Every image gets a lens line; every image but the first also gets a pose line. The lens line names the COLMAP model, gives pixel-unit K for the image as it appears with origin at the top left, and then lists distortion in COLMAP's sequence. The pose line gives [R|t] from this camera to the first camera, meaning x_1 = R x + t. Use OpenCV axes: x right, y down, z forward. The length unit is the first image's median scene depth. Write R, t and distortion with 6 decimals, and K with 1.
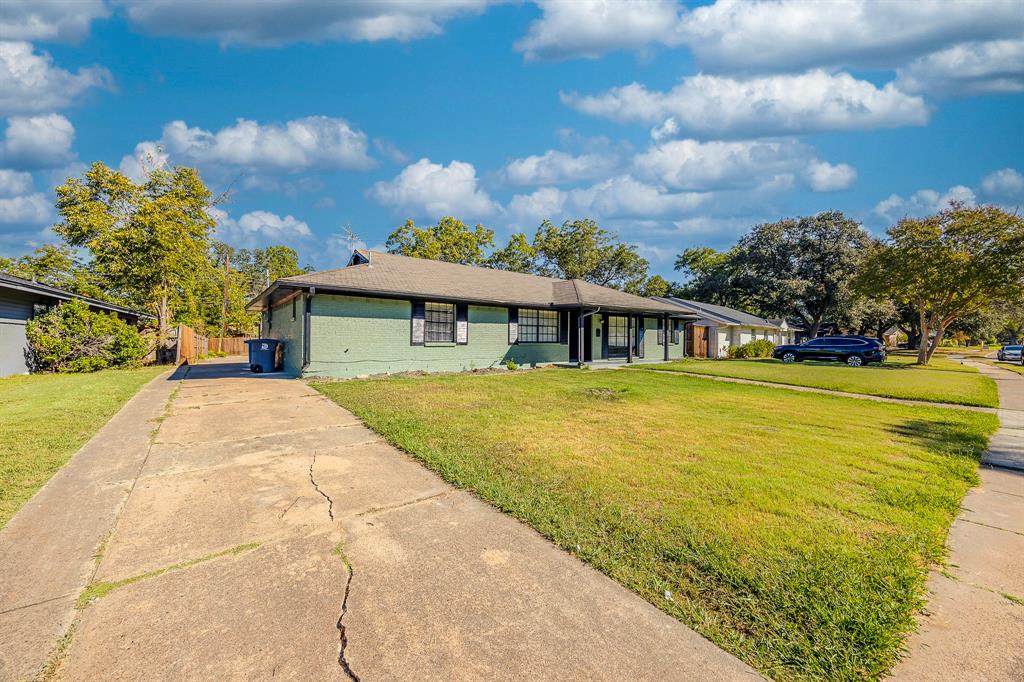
lens RADIAL K [[404.2, 0, 512.0], [0, 404.2, 341.0], [0, 0, 1]] dist [0.003238, 0.000005]
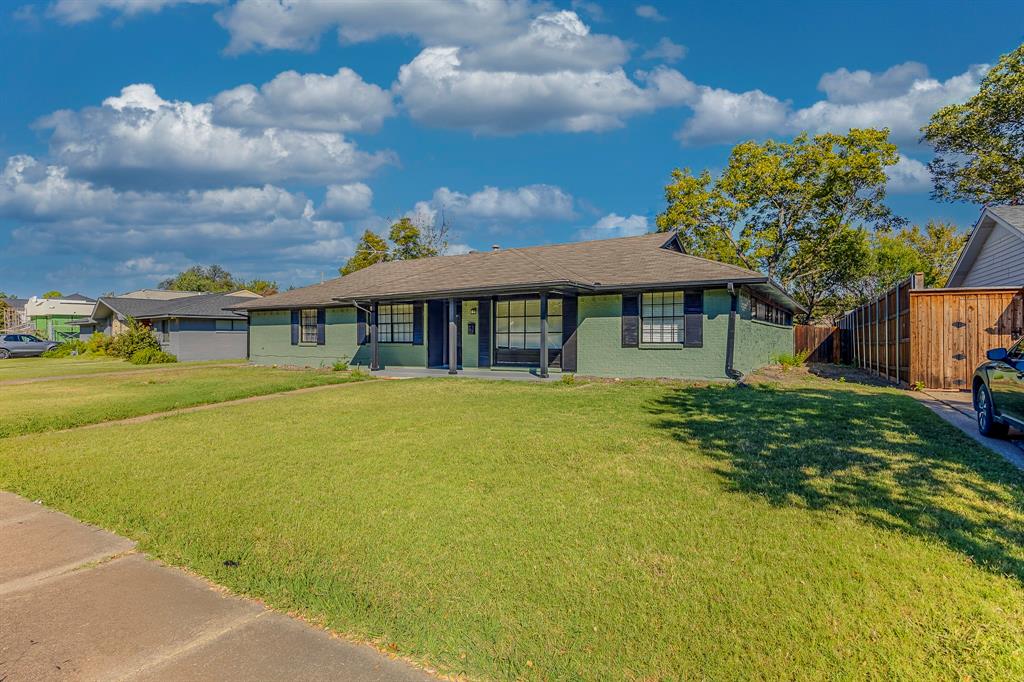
lens RADIAL K [[517.1, 0, 512.0], [0, 517.1, 341.0], [0, 0, 1]] dist [0.003767, 0.000328]
pose [[0.332096, -0.010030, -0.943192, 1.083634], [-0.001610, 0.999936, -0.011200, 0.010898], [0.943244, 0.005238, 0.332059, 0.790962]]
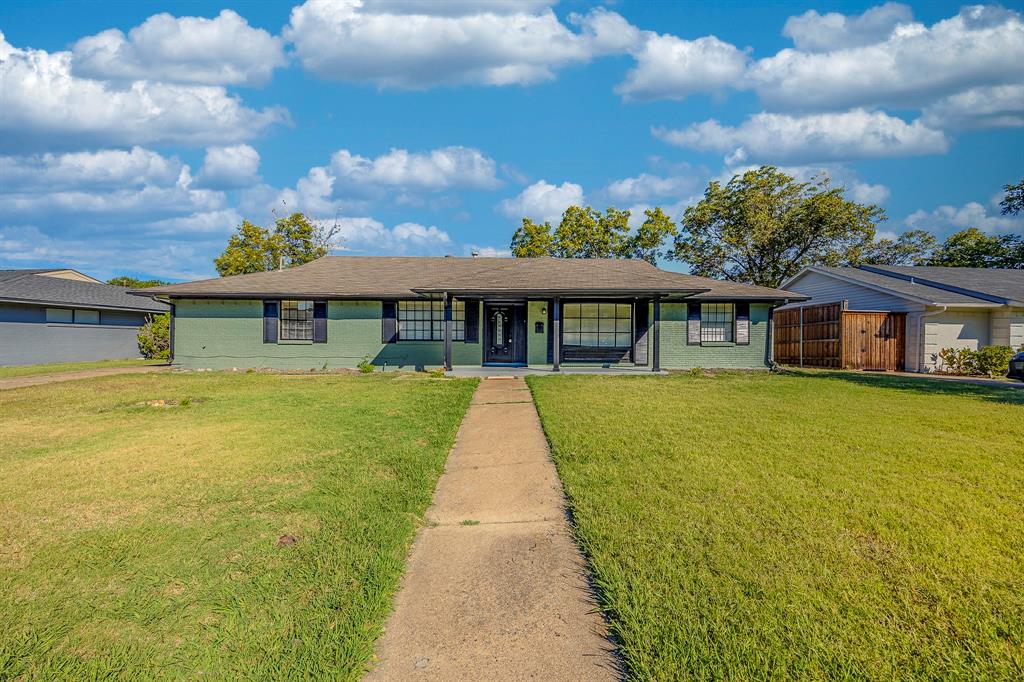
lens RADIAL K [[411.3, 0, 542.5], [0, 411.3, 340.1], [0, 0, 1]] dist [-0.002302, -0.000143]
pose [[0.780791, -0.005258, -0.624770, 0.691386], [-0.000924, 0.999954, -0.009569, 0.009419], [0.624791, 0.008049, 0.780750, 0.440092]]
